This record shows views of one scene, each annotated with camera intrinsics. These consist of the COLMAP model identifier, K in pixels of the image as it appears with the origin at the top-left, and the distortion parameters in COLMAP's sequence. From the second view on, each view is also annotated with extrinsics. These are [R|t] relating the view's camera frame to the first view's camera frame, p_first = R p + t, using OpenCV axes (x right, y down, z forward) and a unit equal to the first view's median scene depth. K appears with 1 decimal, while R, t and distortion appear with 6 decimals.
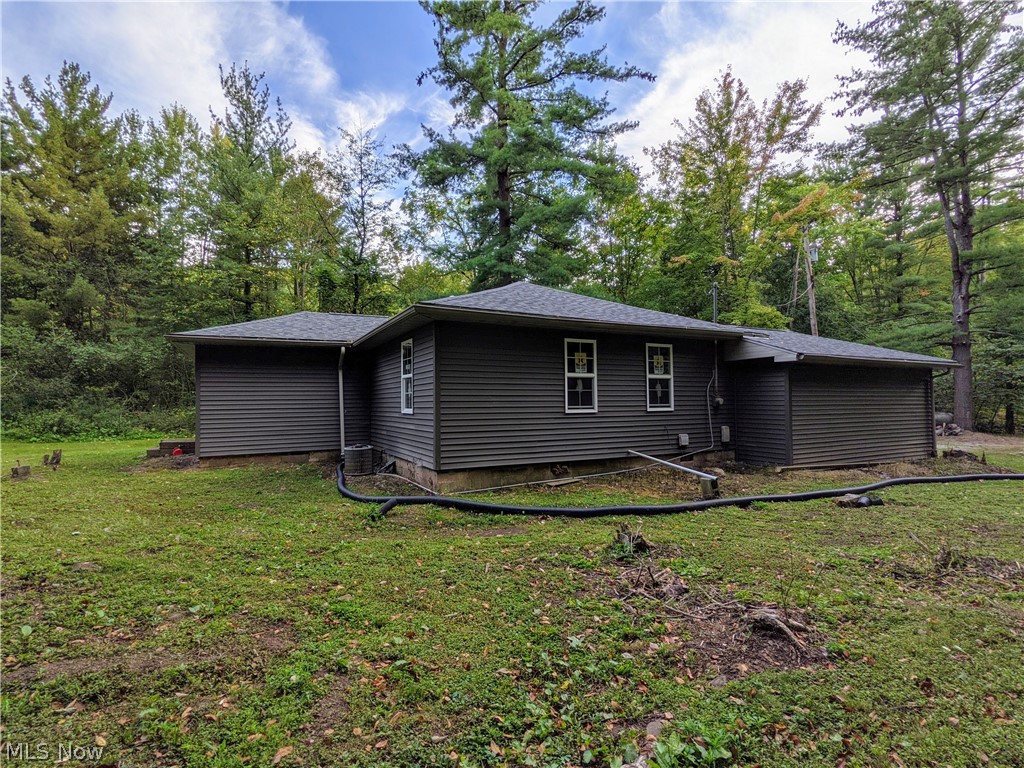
lens RADIAL K [[499.2, 0, 507.2], [0, 499.2, 388.1], [0, 0, 1]] dist [0.000961, 0.000666]
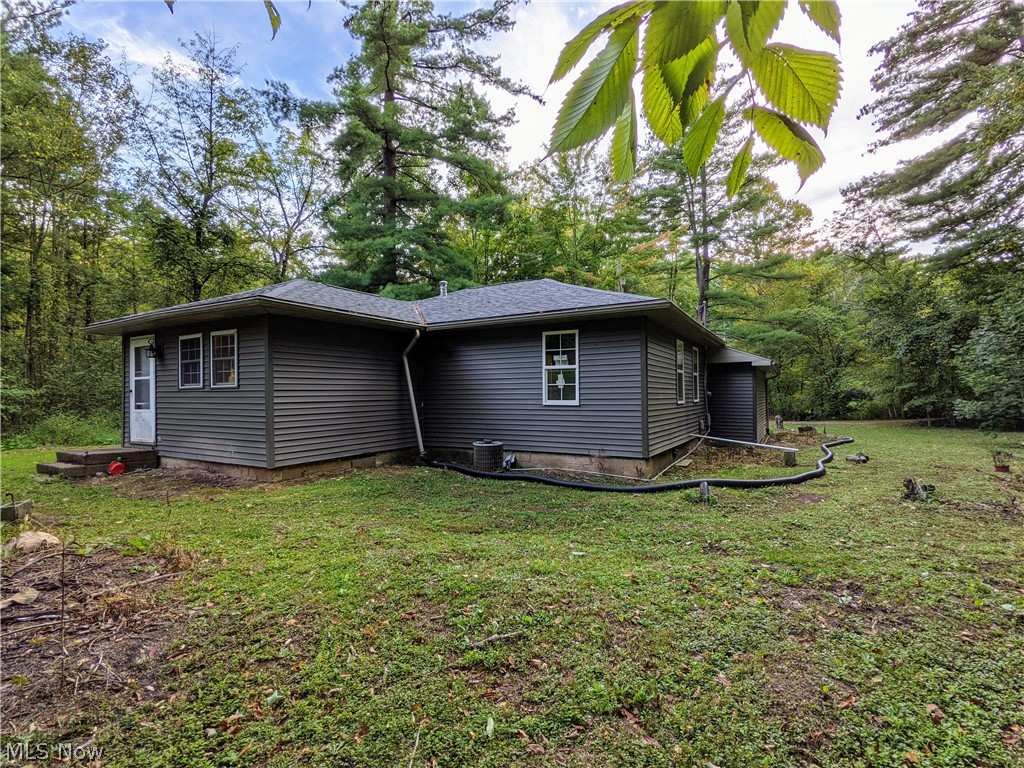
lens RADIAL K [[499.2, 0, 507.9], [0, 499.2, 387.3], [0, 0, 1]] dist [0.000961, 0.000666]
pose [[0.842397, 0.012063, 0.538722, -0.520200], [-0.017649, 0.999831, 0.005209, 0.007678], [-0.538568, -0.013896, 0.842467, 0.146528]]
